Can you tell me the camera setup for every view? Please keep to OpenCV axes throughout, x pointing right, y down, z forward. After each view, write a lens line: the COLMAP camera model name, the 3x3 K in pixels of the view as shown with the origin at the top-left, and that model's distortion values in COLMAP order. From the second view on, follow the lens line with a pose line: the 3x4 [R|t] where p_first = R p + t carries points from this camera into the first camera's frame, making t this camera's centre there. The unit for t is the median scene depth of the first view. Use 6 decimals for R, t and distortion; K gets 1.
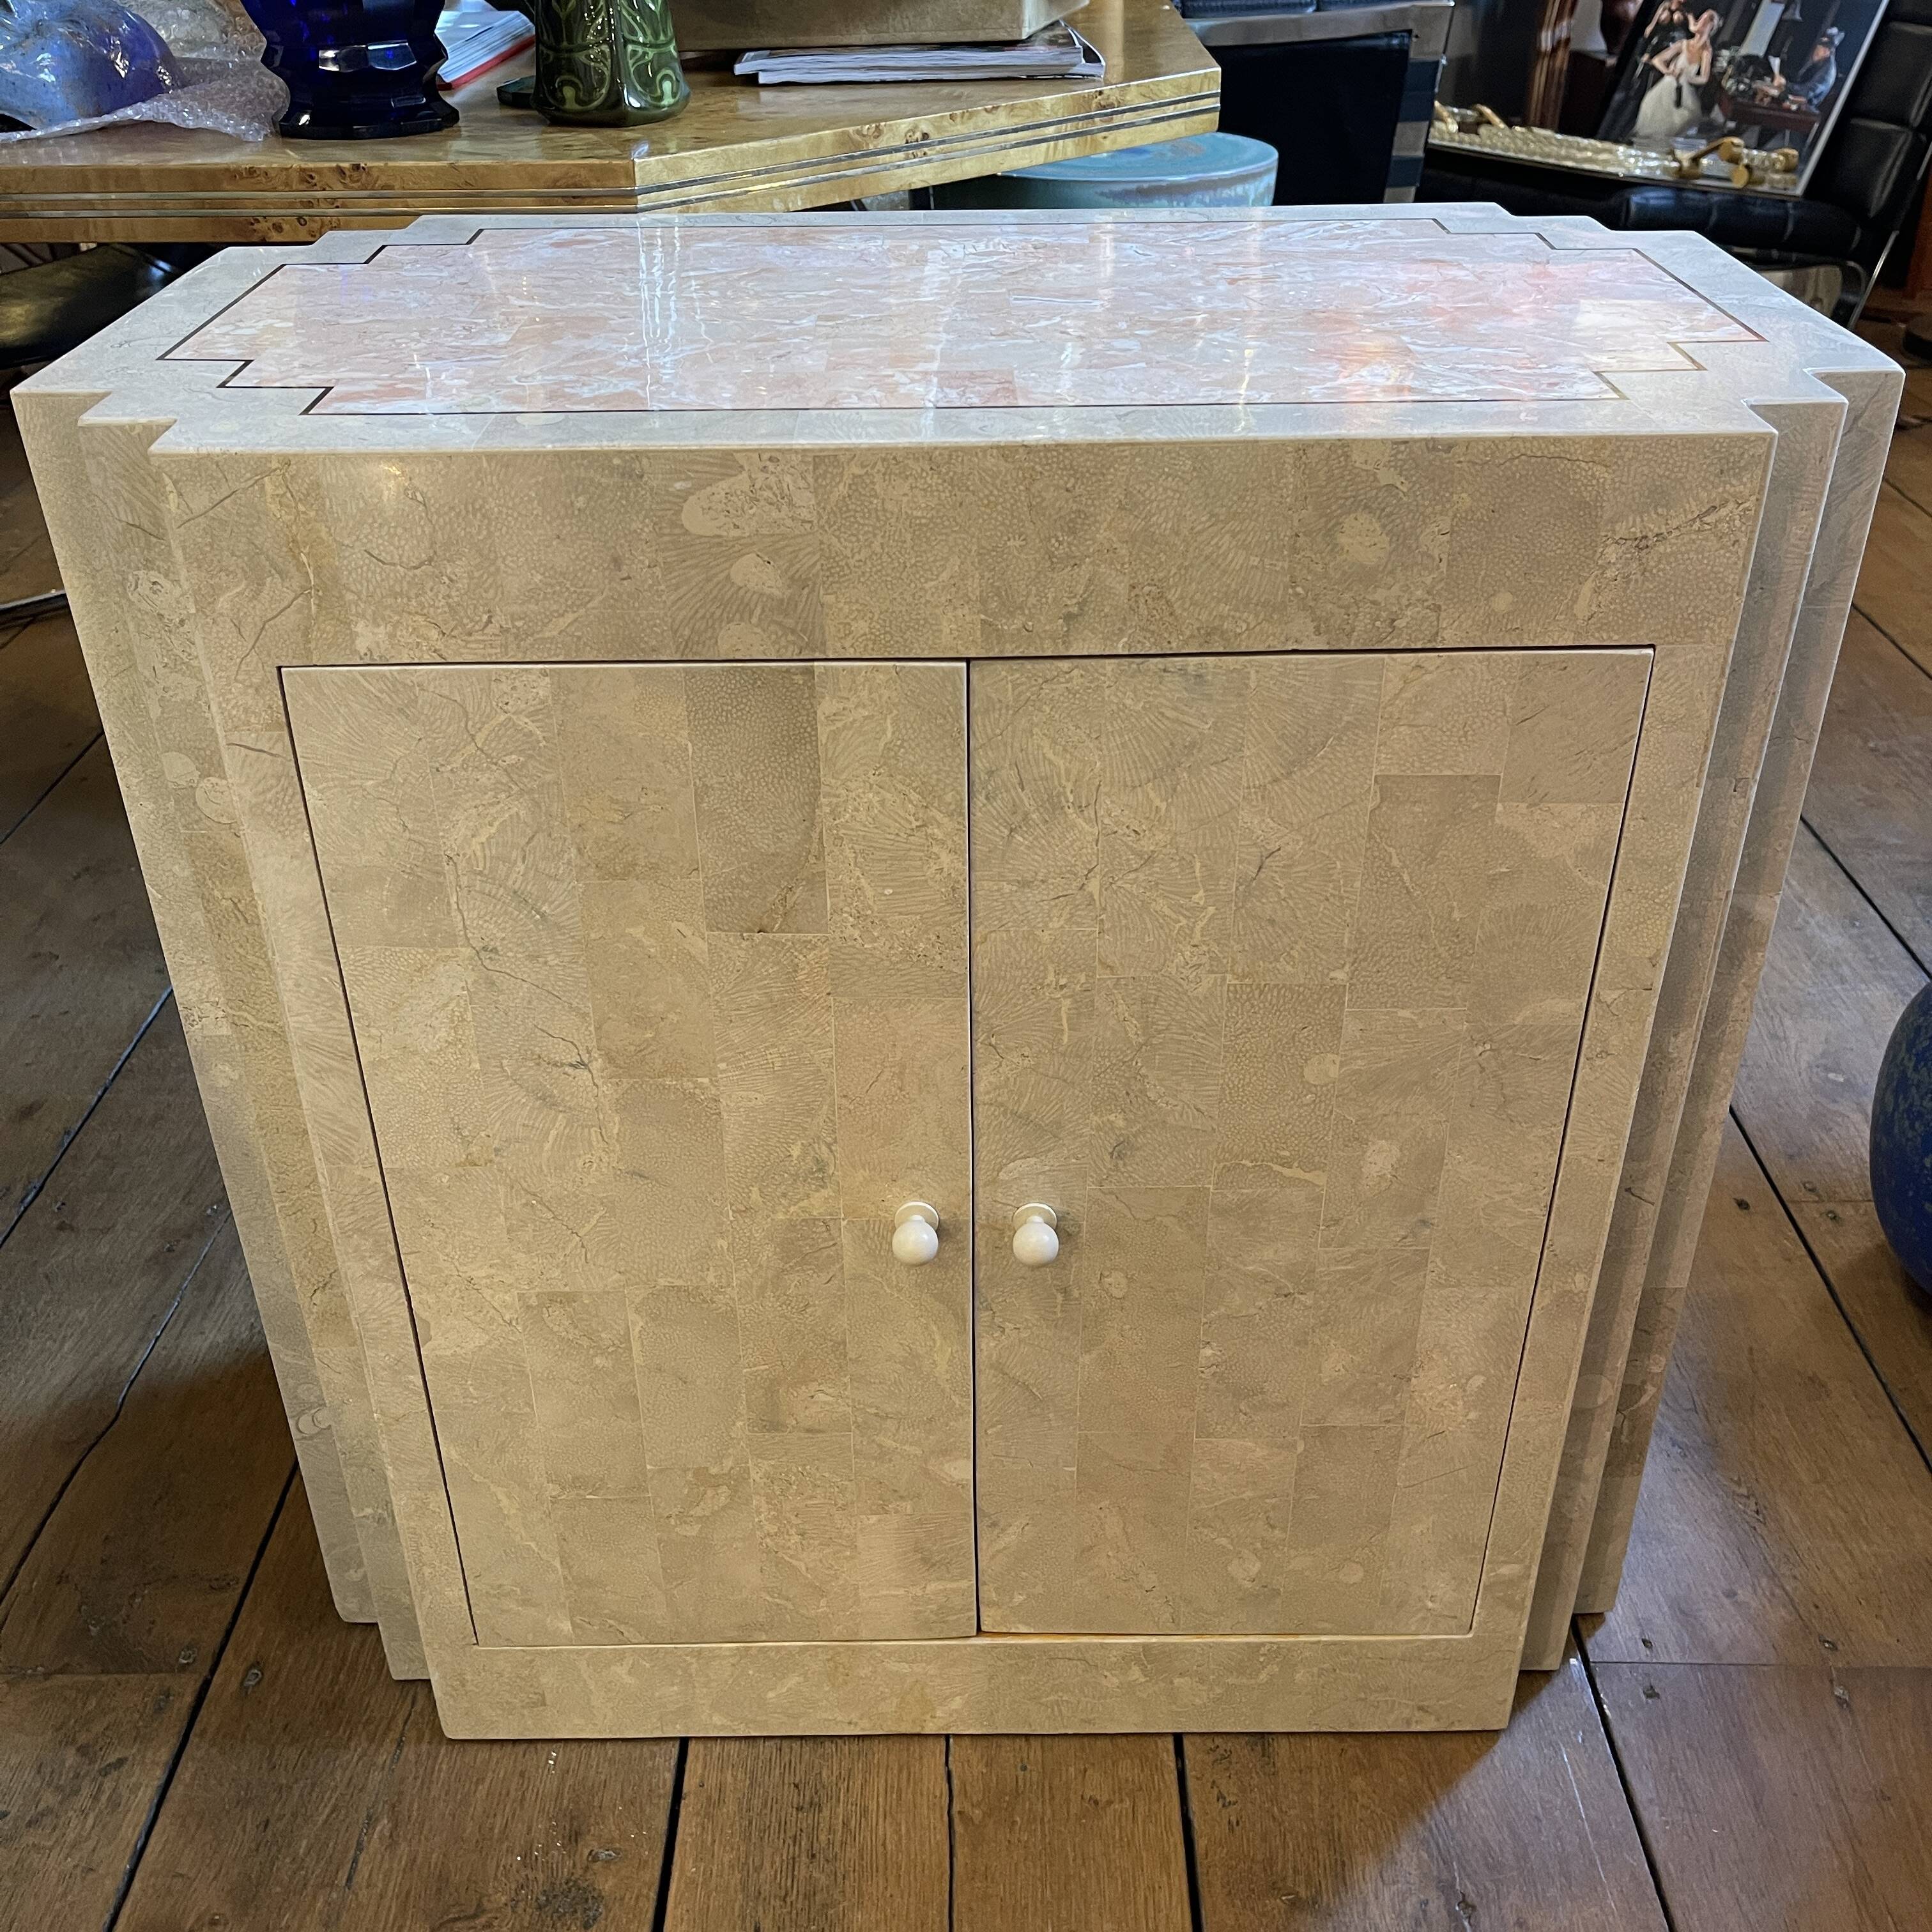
lens RADIAL K [[1946.9, 0, 972.3], [0, 1946.9, 975.9], [0, 0, 1]] dist [0.085495, -0.110079]
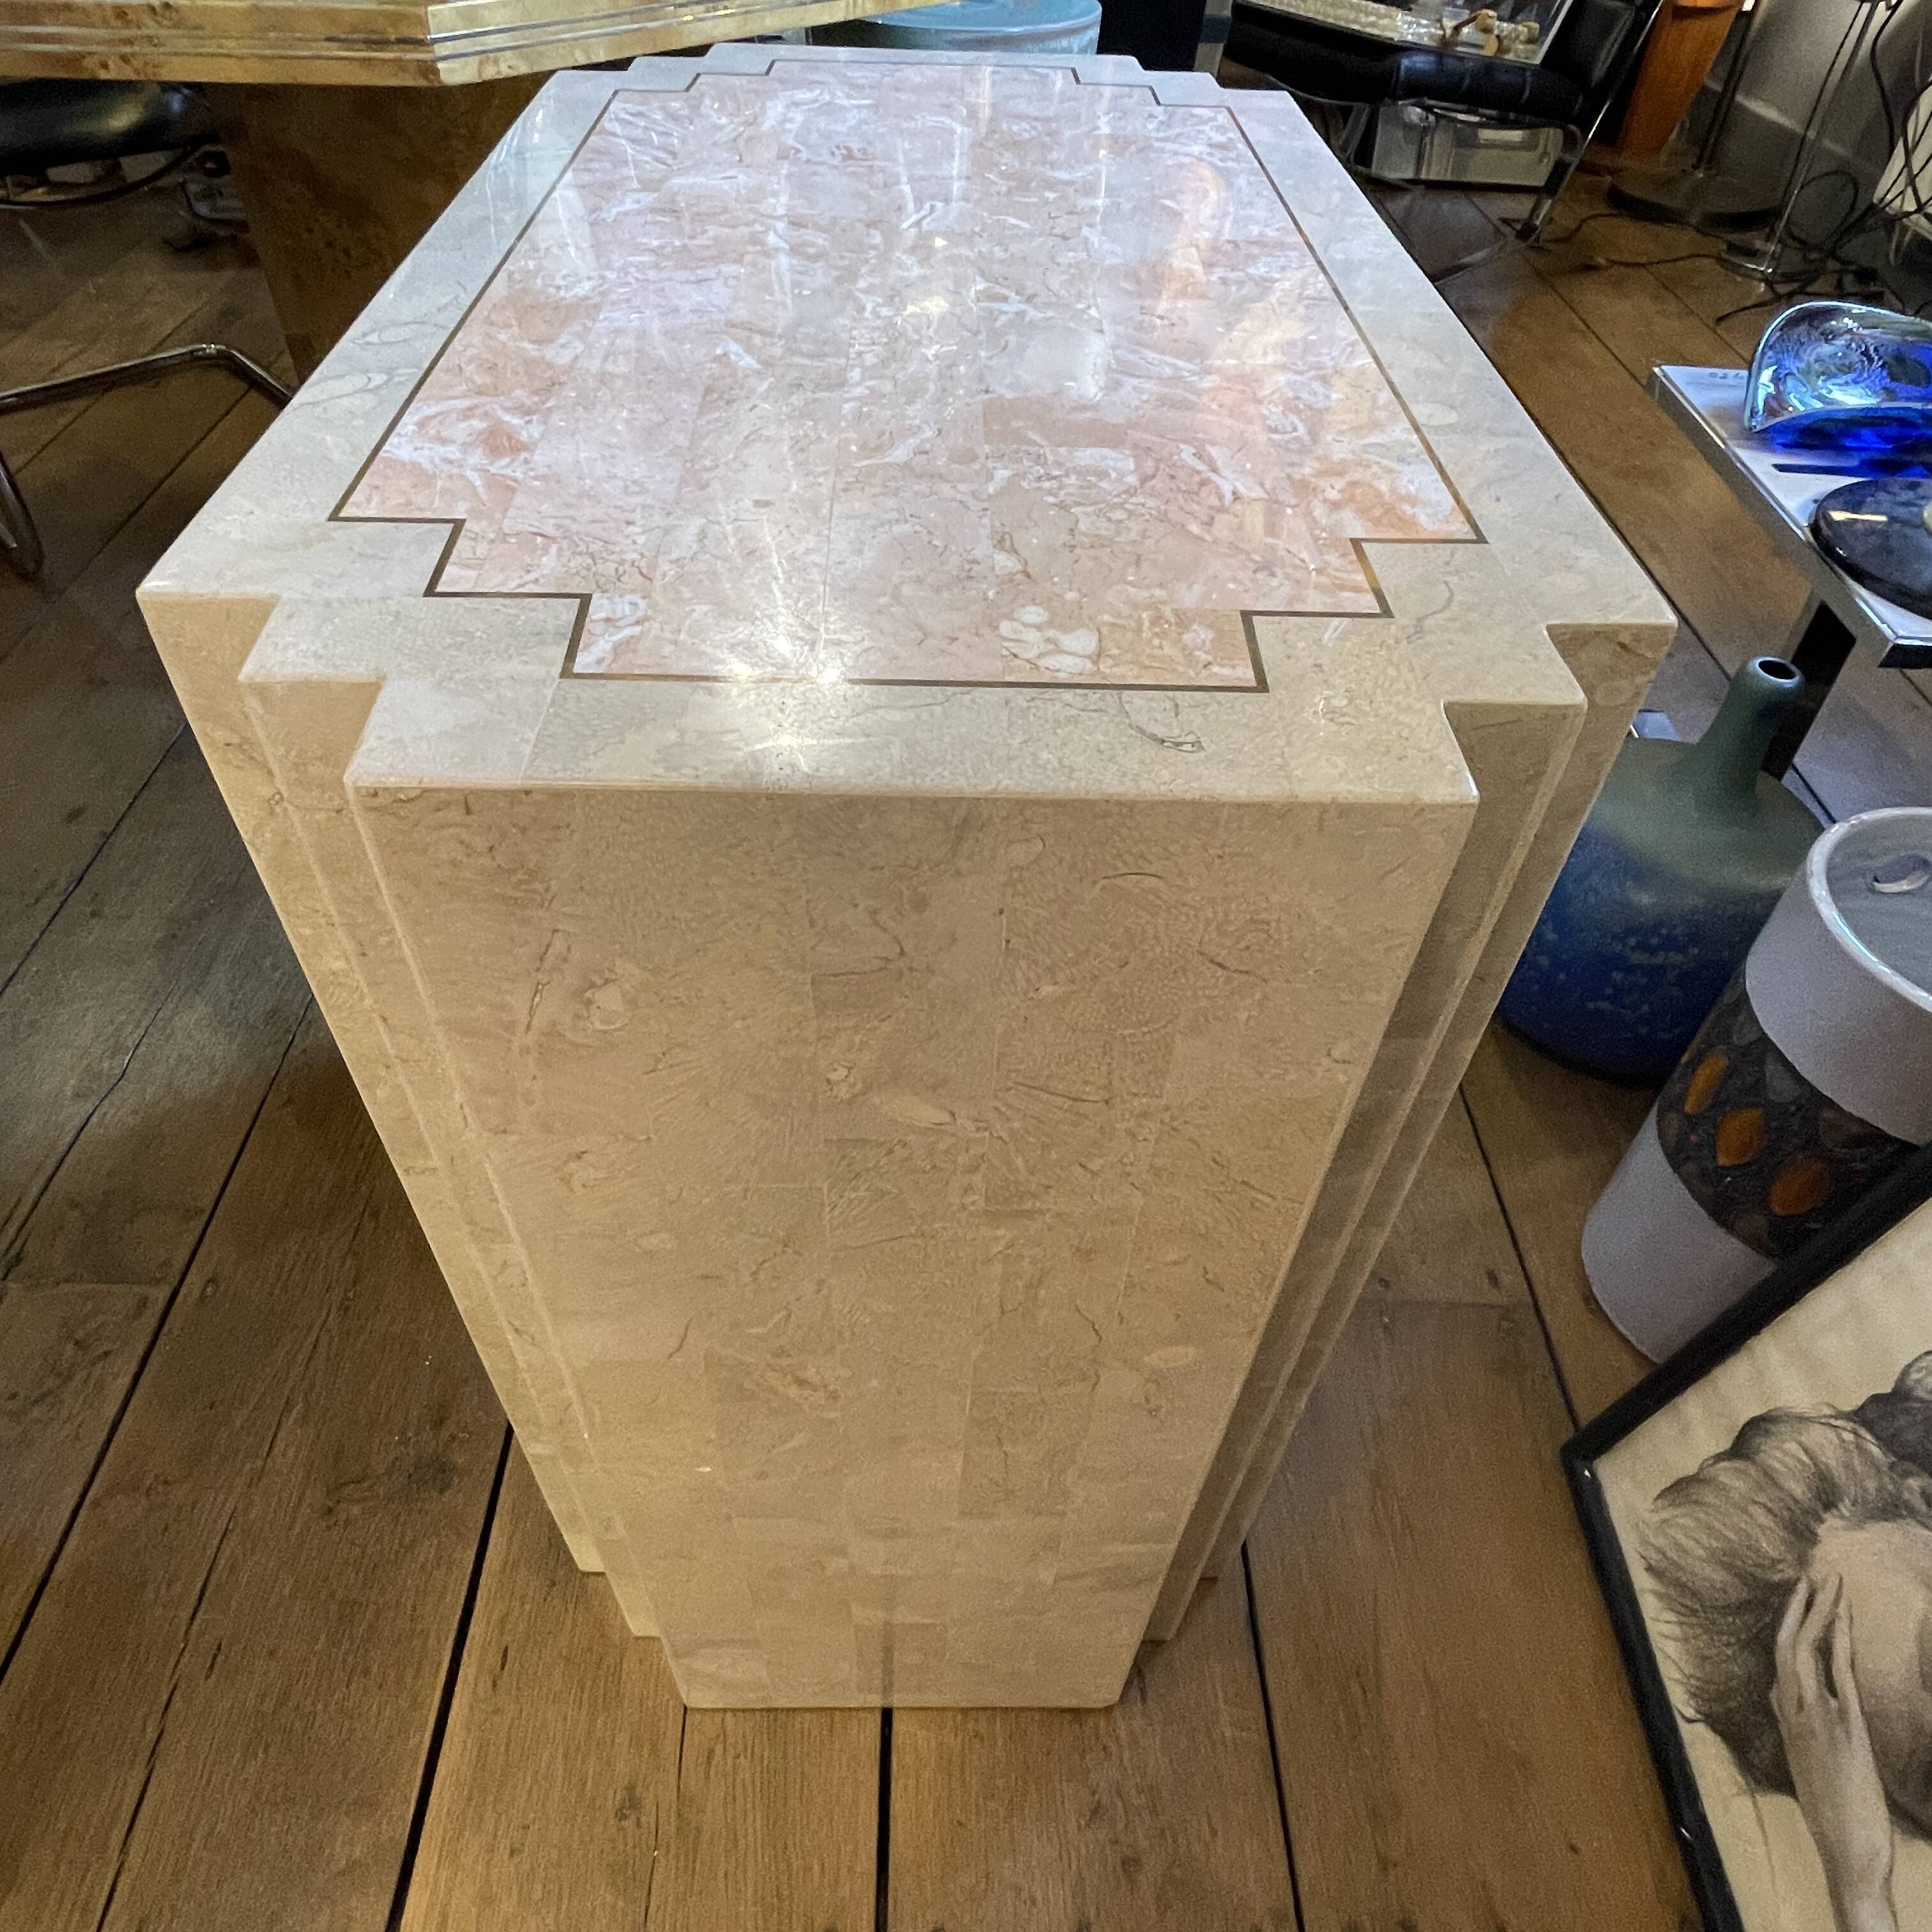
lens RADIAL K [[1344.0, 0, 952.0], [0, 1344.0, 958.2], [0, 0, 1]] dist [-0.027276, 0.019167]
pose [[0.999337, 0.023698, 0.027632, 0.097375], [-0.029510, 0.971839, 0.233792, -0.080304], [-0.021313, -0.234452, 0.971894, 0.152027]]
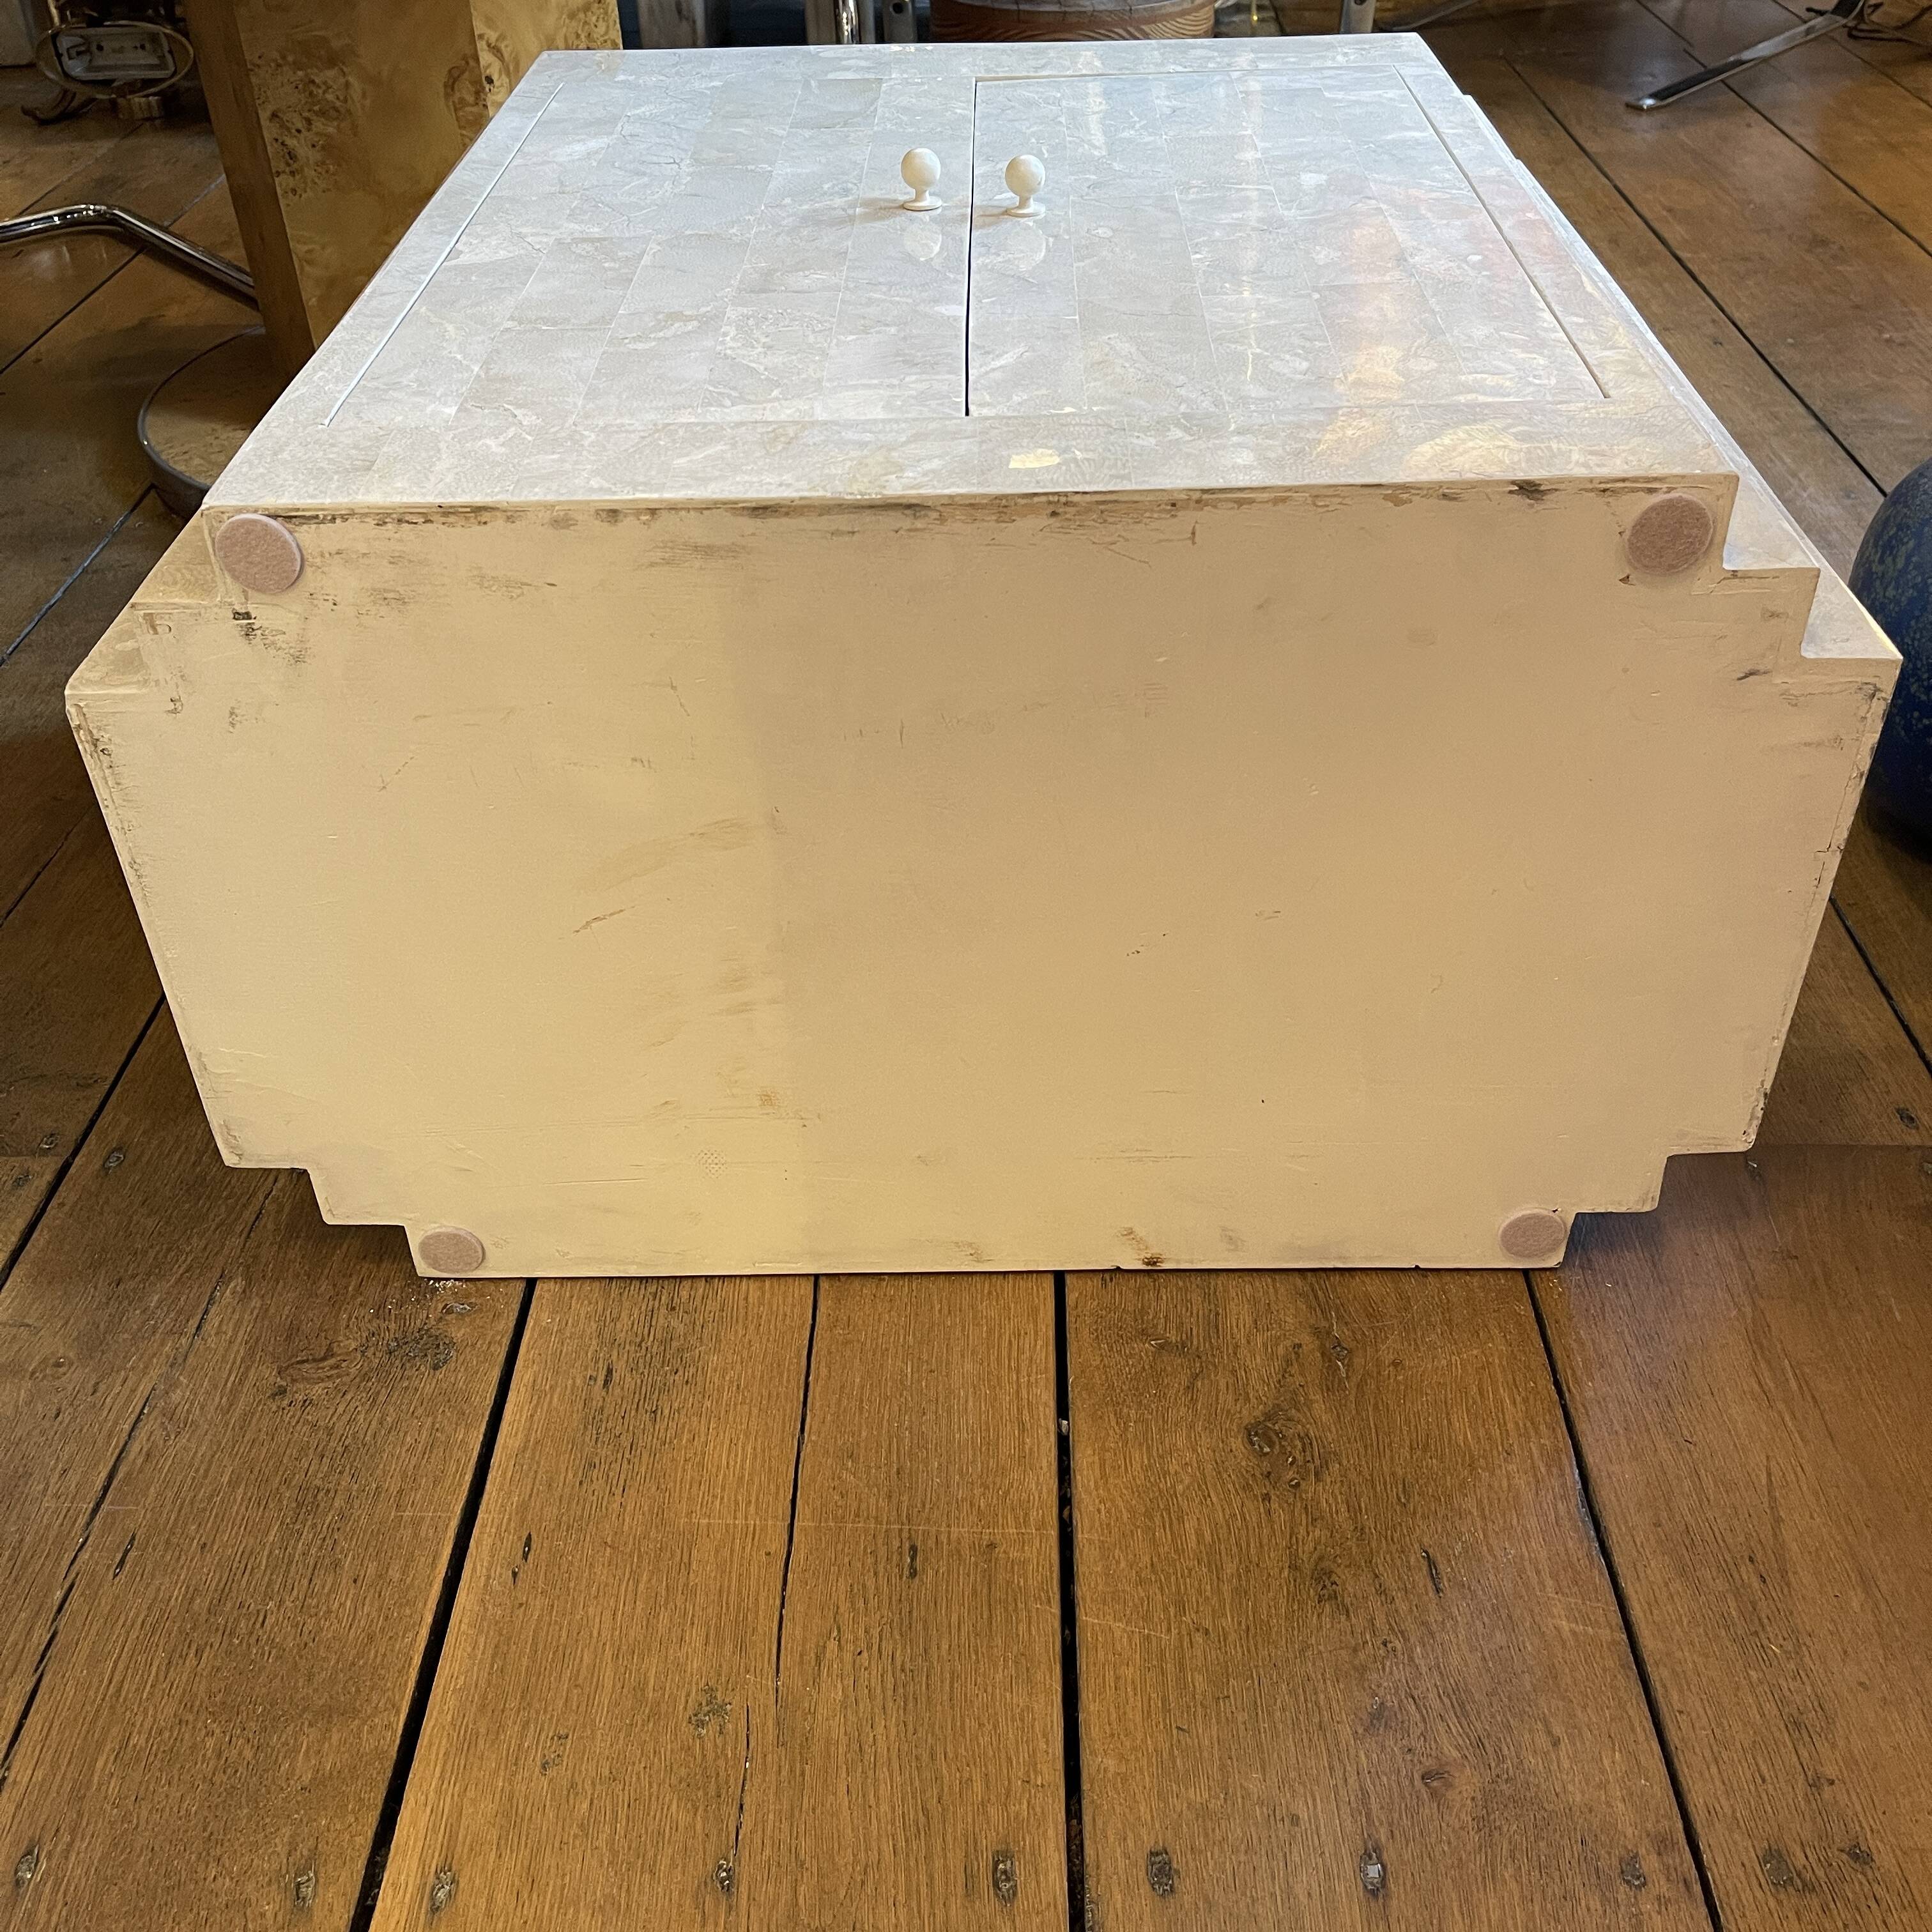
lens RADIAL K [[1960.6, 0, 966.0], [0, 1960.6, 966.0], [0, 0, 1]] dist [0.035913, -0.022441]
pose [[0.999630, -0.004851, -0.026776, 0.075913], [0.007354, 0.995525, 0.094207, 0.156809], [0.026200, -0.094369, 0.995192, 0.046157]]
